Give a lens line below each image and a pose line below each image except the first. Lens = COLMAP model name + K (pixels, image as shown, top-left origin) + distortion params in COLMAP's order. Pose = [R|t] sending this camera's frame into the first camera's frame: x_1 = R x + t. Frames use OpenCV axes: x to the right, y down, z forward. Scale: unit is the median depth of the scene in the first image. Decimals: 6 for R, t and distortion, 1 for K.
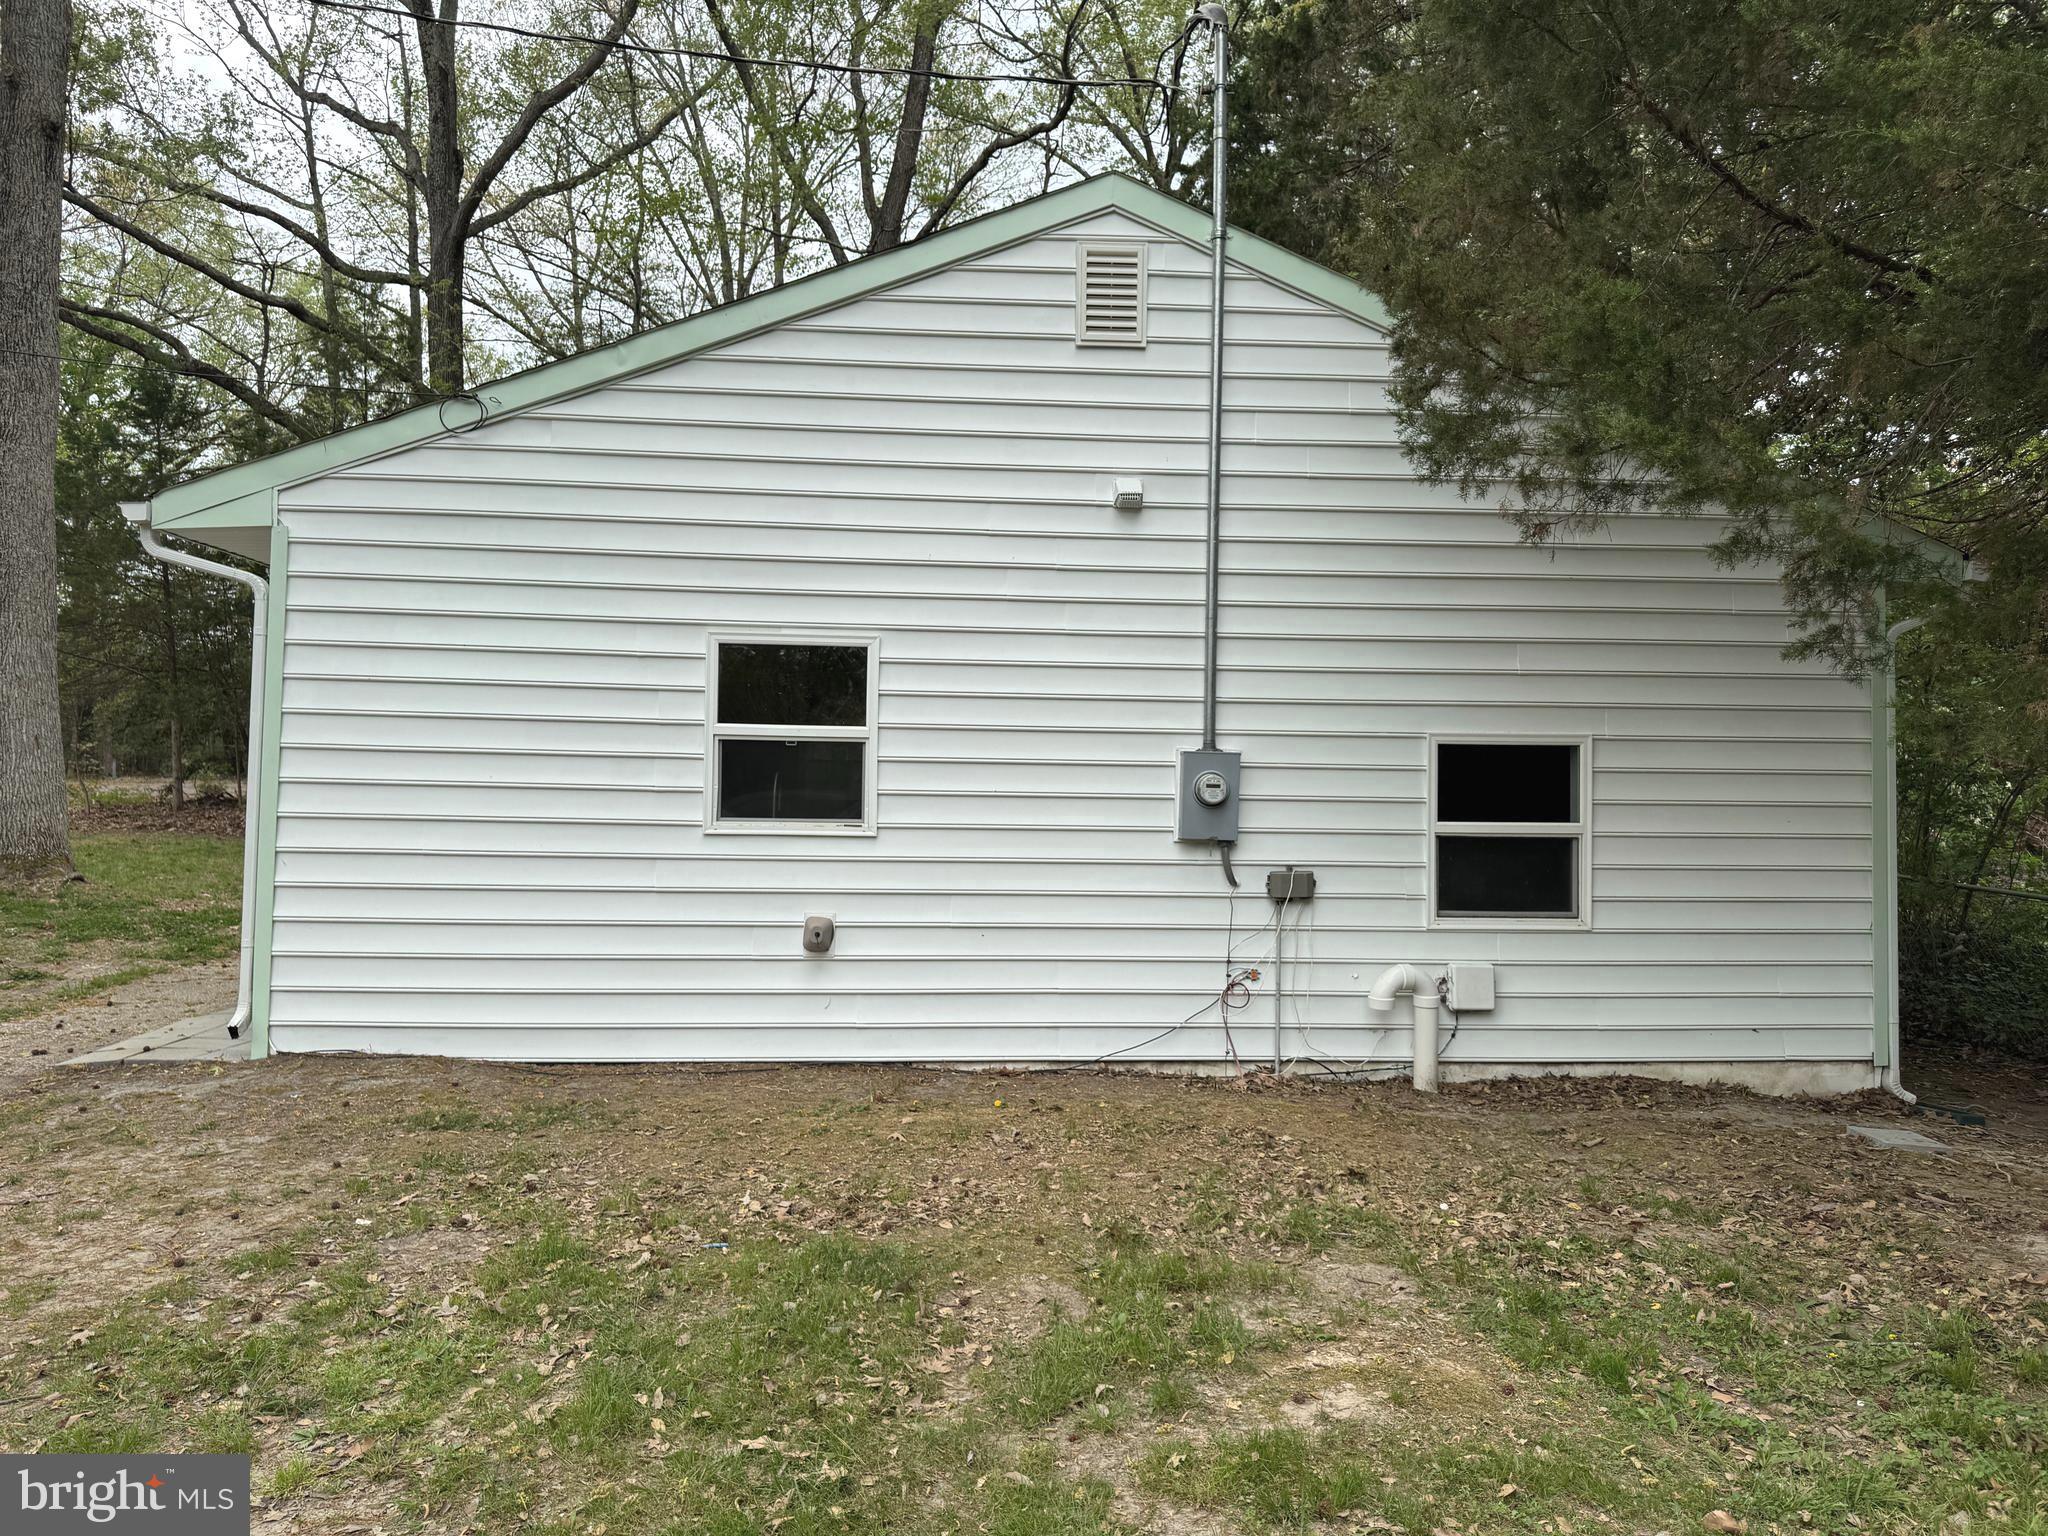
lens RADIAL K [[1433.5, 0, 1024.0], [0, 1433.5, 768.0], [0, 0, 1]] dist [0.092276, -0.125304]
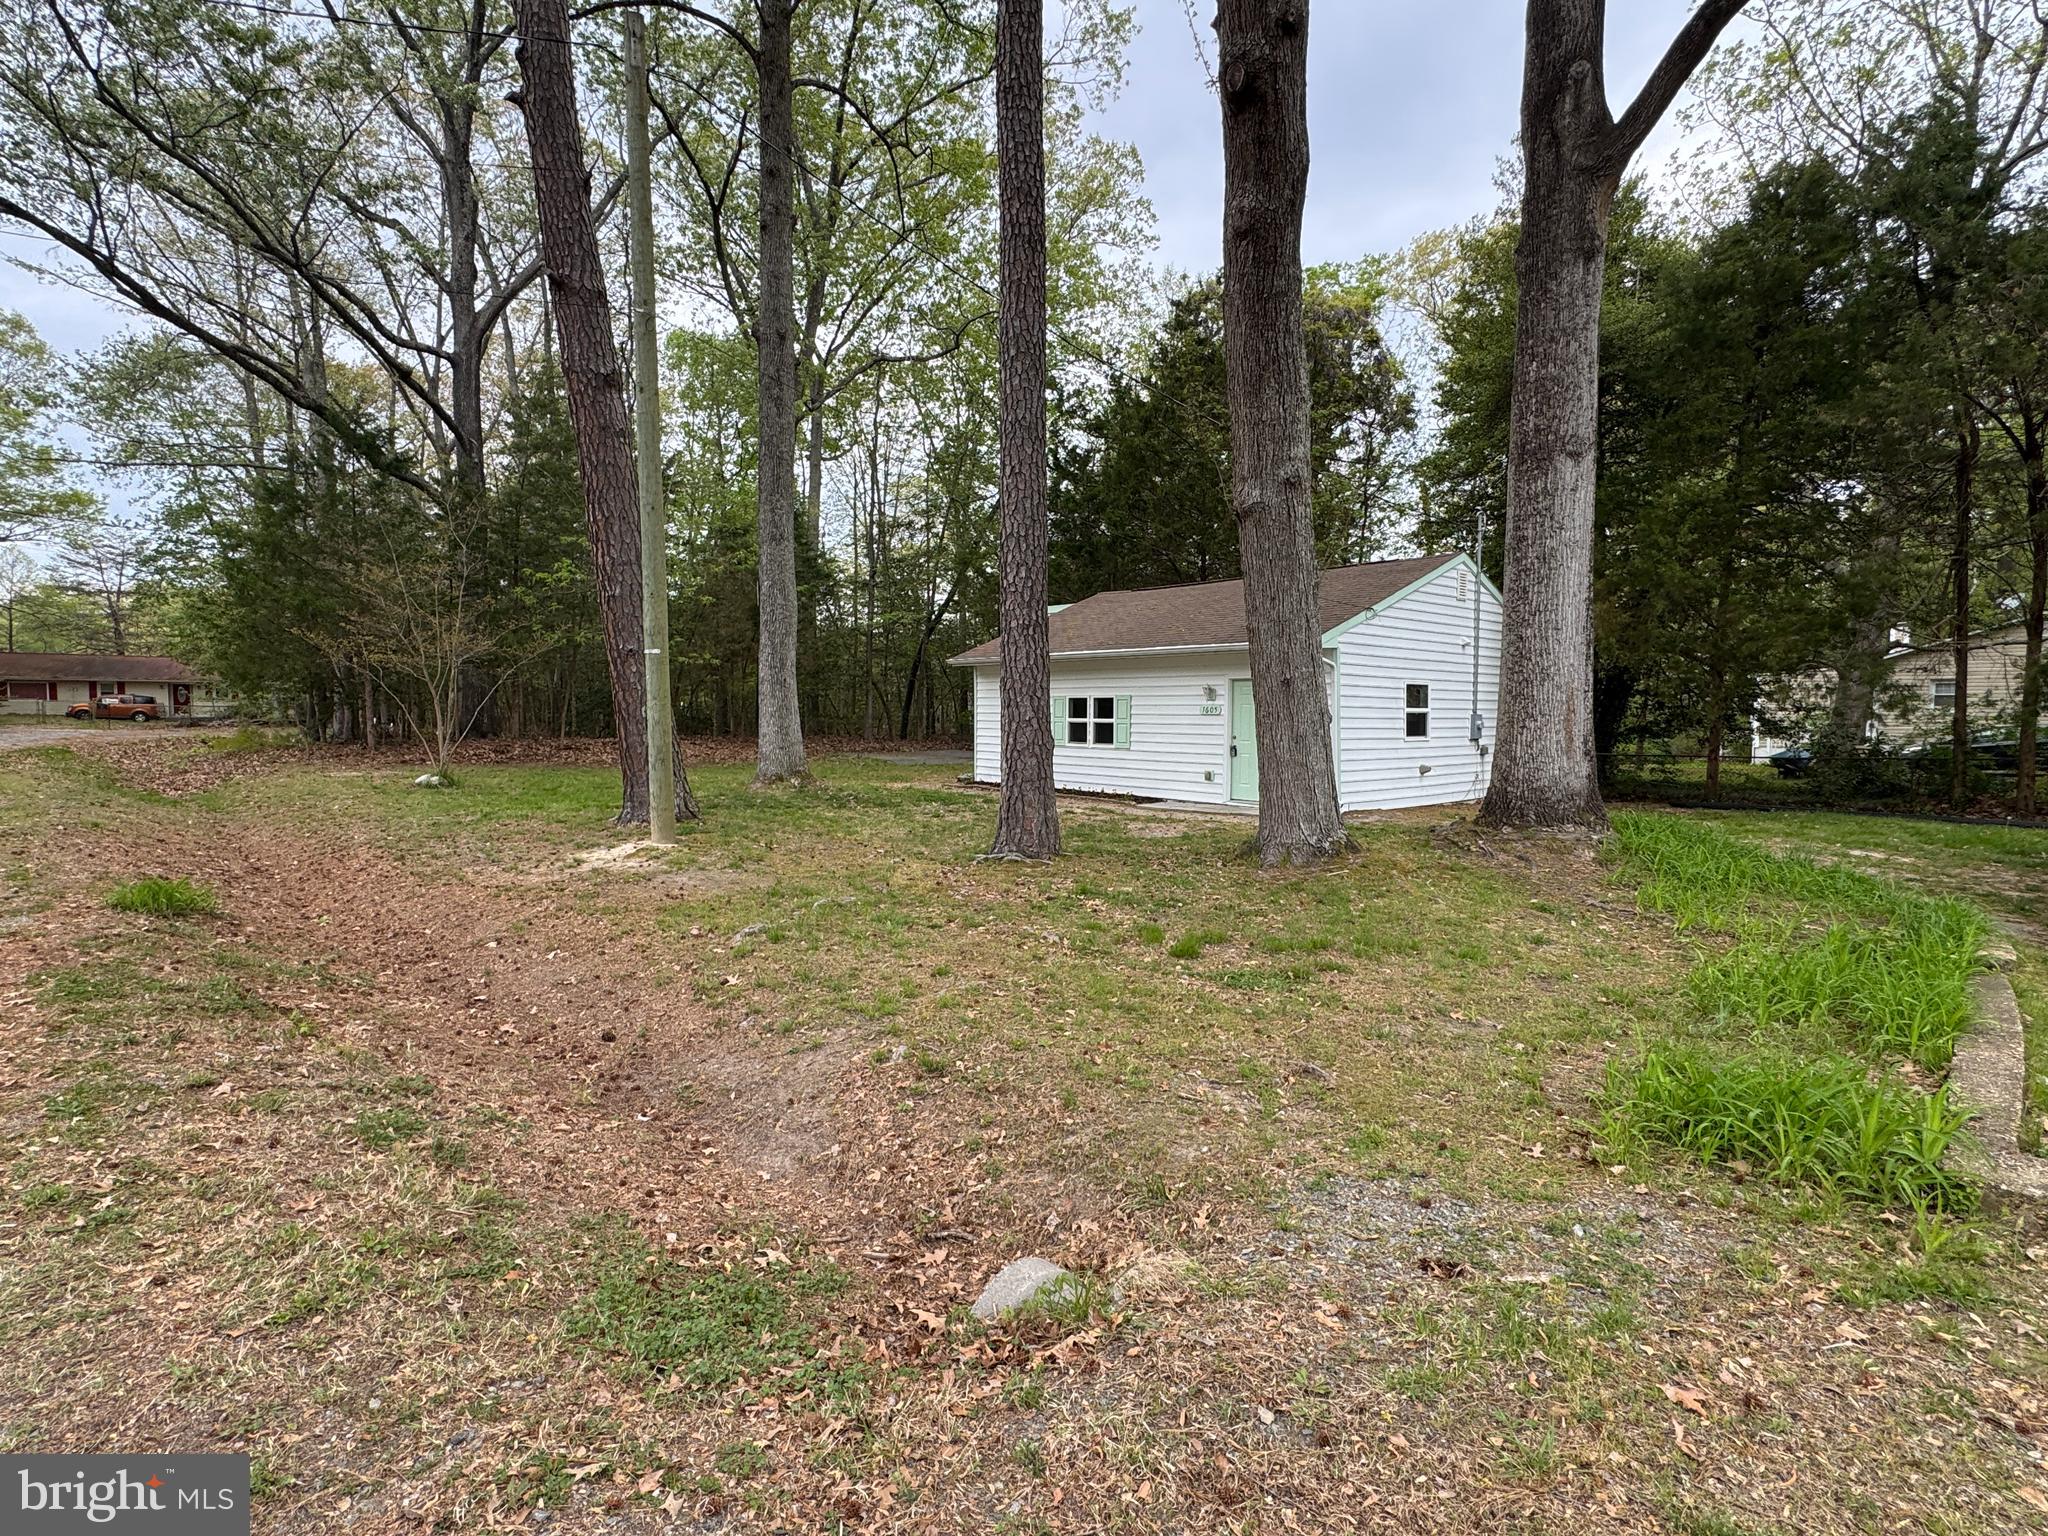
lens RADIAL K [[966.0, 0, 1024.0], [0, 966.0, 768.0], [0, 0, 1]] dist [-0.001028, -0.000118]
pose [[0.797813, -0.053765, 0.600503, -2.243215], [0.008646, 0.996934, 0.077772, -0.073444], [-0.602843, -0.056855, 0.795831, -0.248081]]
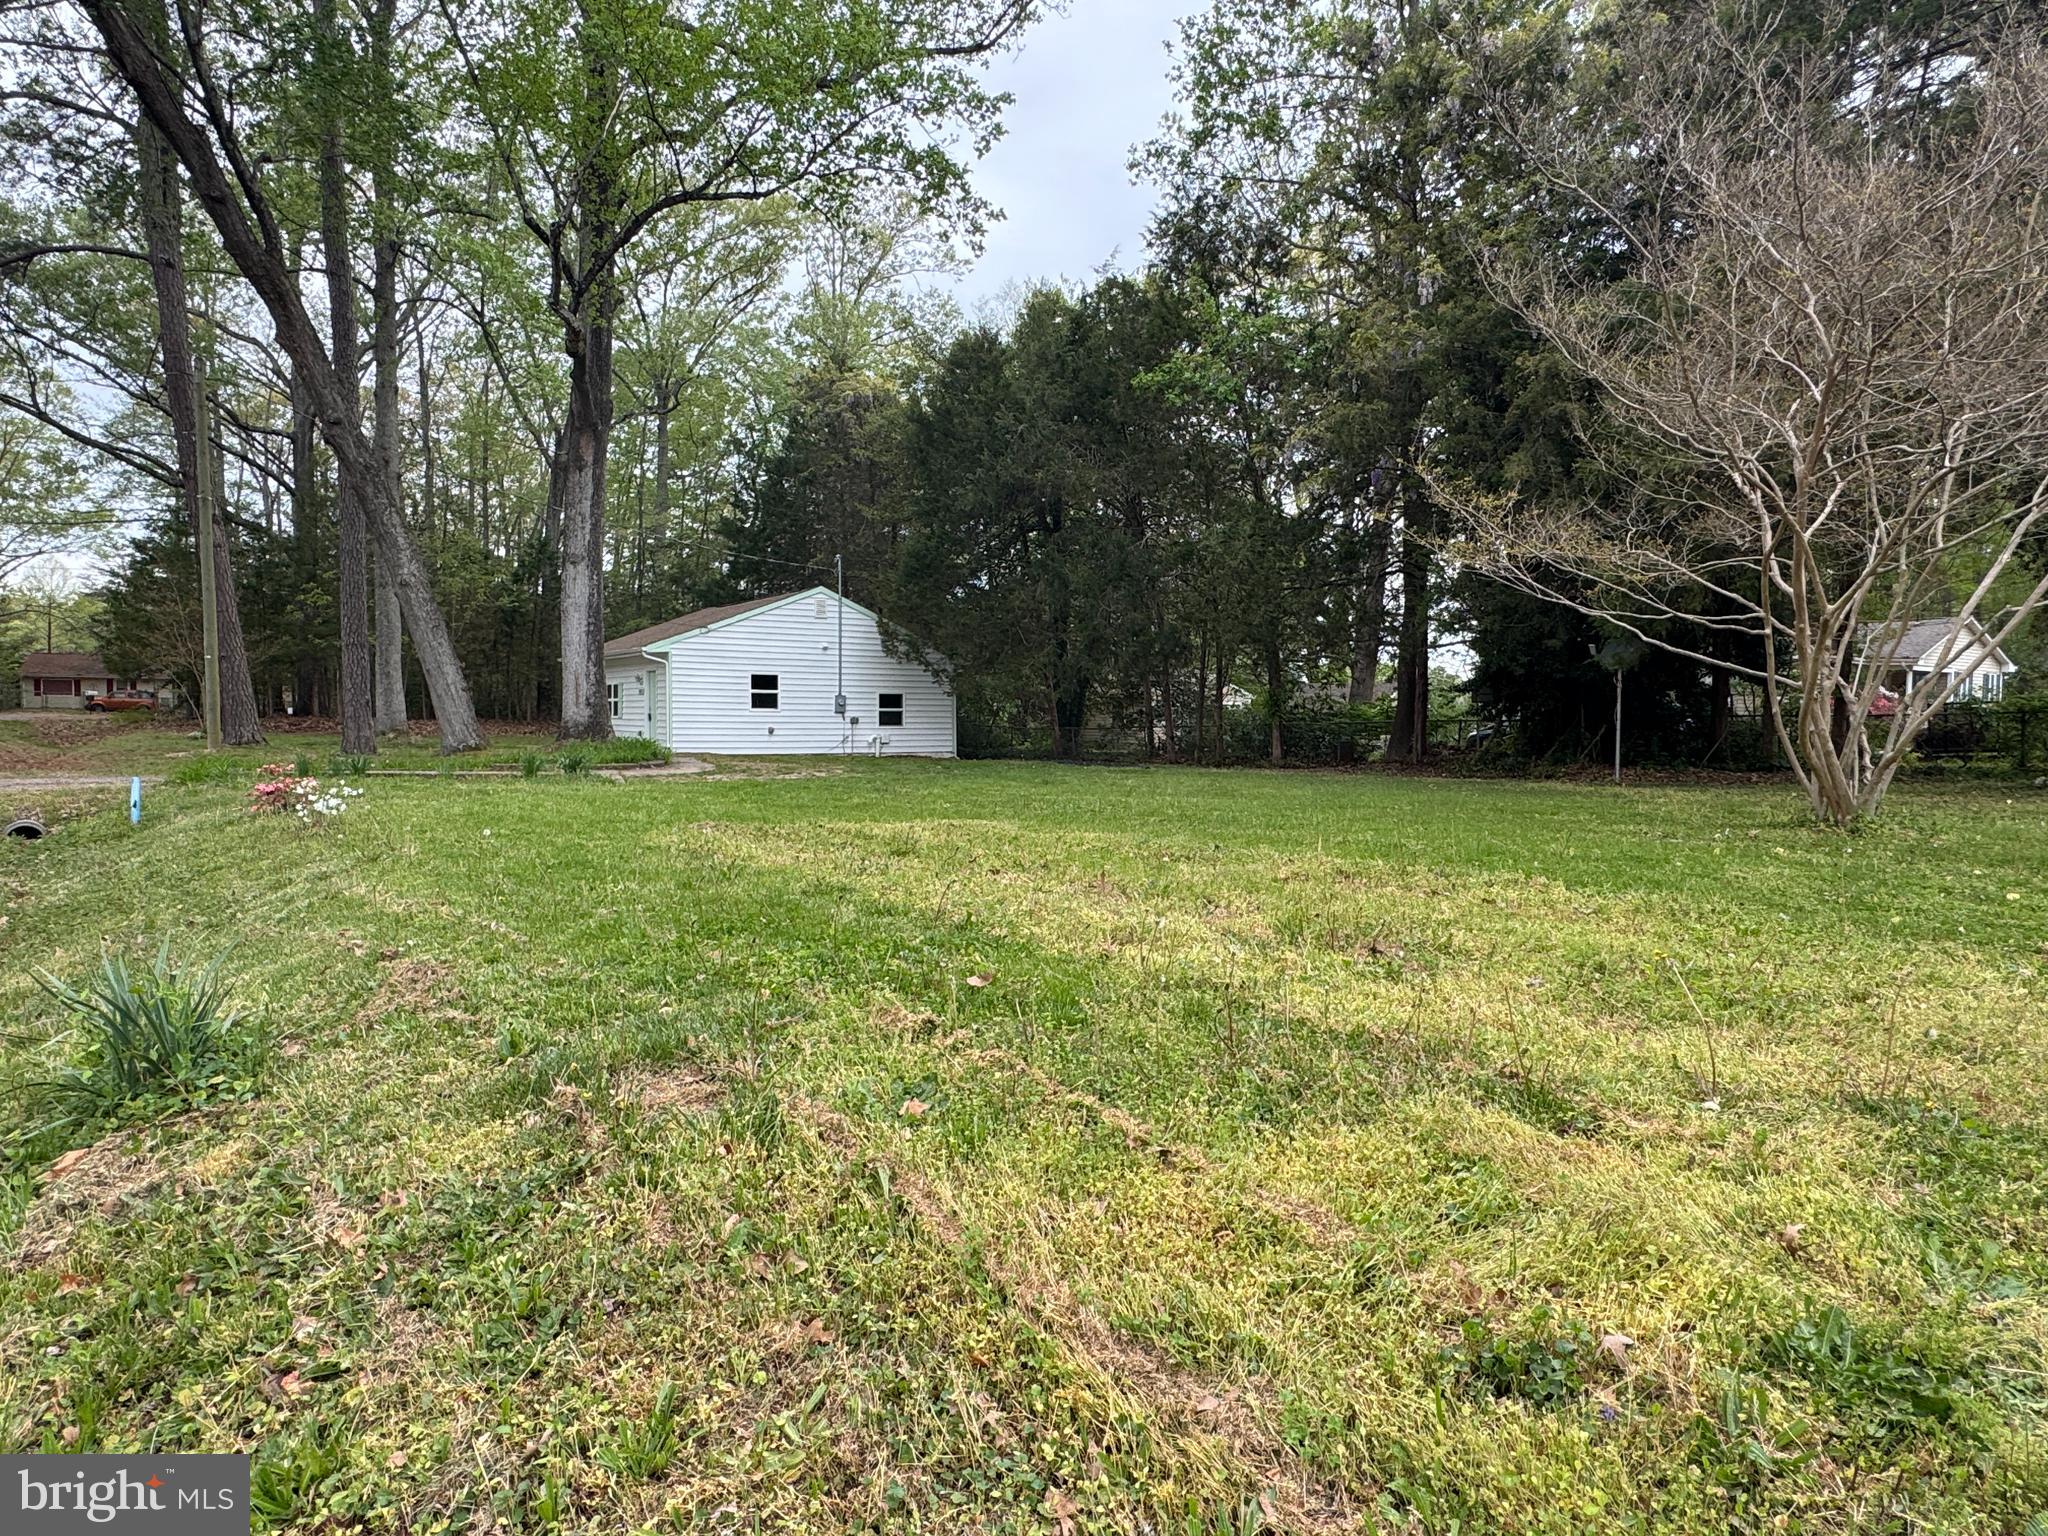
lens RADIAL K [[1193.2, 0, 1024.0], [0, 1193.2, 768.0], [0, 0, 1]] dist [-0.005164, -0.000761]
pose [[0.873317, -0.027282, 0.486388, -1.443681], [0.000777, 0.998507, 0.054611, 0.016777], [-0.487151, -0.047315, 0.872035, -3.224200]]
